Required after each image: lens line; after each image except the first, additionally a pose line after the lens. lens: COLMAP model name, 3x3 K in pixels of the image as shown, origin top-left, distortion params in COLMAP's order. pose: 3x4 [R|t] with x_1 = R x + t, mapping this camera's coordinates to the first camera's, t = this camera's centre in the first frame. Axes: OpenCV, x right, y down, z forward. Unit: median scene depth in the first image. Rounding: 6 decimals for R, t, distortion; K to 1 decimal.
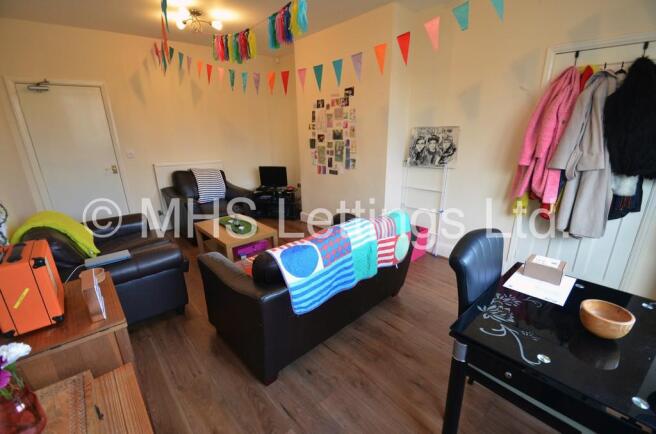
lens RADIAL K [[285.0, 0, 330.7], [0, 285.0, 216.0], [0, 0, 1]] dist [-0.000549, -0.000610]
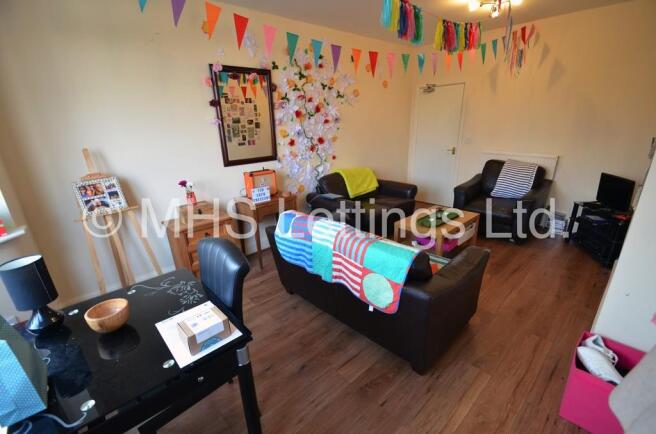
lens RADIAL K [[285.0, 0, 330.2], [0, 285.0, 221.4], [0, 0, 1]] dist [-0.000549, -0.000610]
pose [[0.023589, 0.345999, -0.937938, 0.967261], [-0.264279, 0.906982, 0.327933, -0.293811], [0.964158, 0.240142, 0.112835, 0.820640]]
